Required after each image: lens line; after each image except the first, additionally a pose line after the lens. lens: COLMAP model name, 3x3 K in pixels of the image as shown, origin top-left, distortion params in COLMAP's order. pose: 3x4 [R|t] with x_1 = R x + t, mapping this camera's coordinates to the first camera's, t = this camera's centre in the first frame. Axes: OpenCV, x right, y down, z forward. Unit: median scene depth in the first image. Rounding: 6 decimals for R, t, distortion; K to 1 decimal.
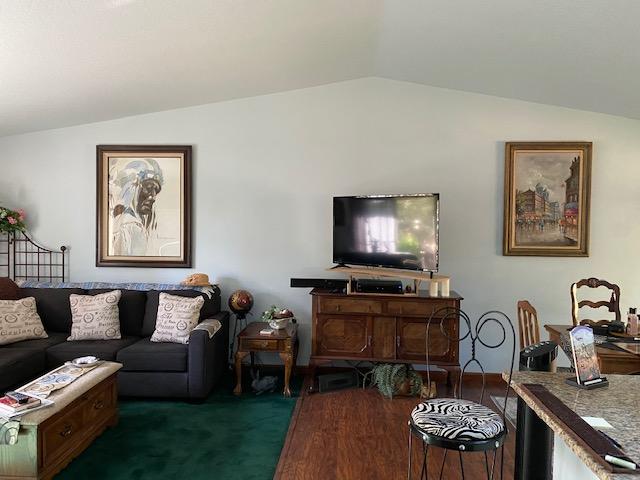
lens RADIAL K [[480.1, 0, 323.4], [0, 480.1, 239.5], [0, 0, 1]] dist [0.025864, -0.014687]
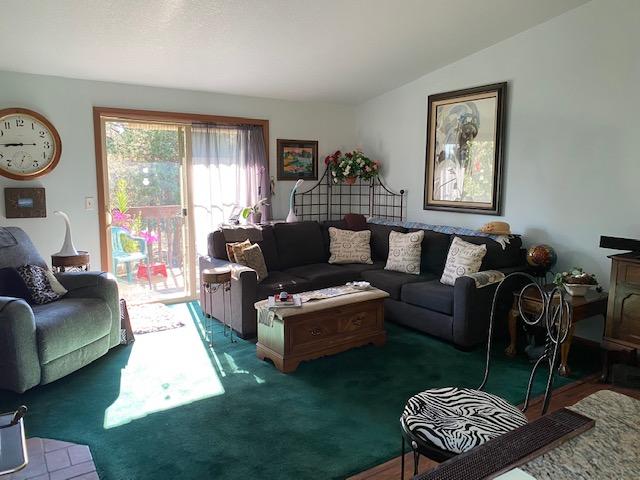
lens RADIAL K [[480.1, 0, 322.9], [0, 480.1, 238.5], [0, 0, 1]] dist [0.025864, -0.014687]
pose [[0.603060, 0.096371, -0.791853, 0.292071], [-0.020626, 0.994227, 0.105292, 0.012963], [0.797429, -0.047165, 0.601566, 0.171376]]
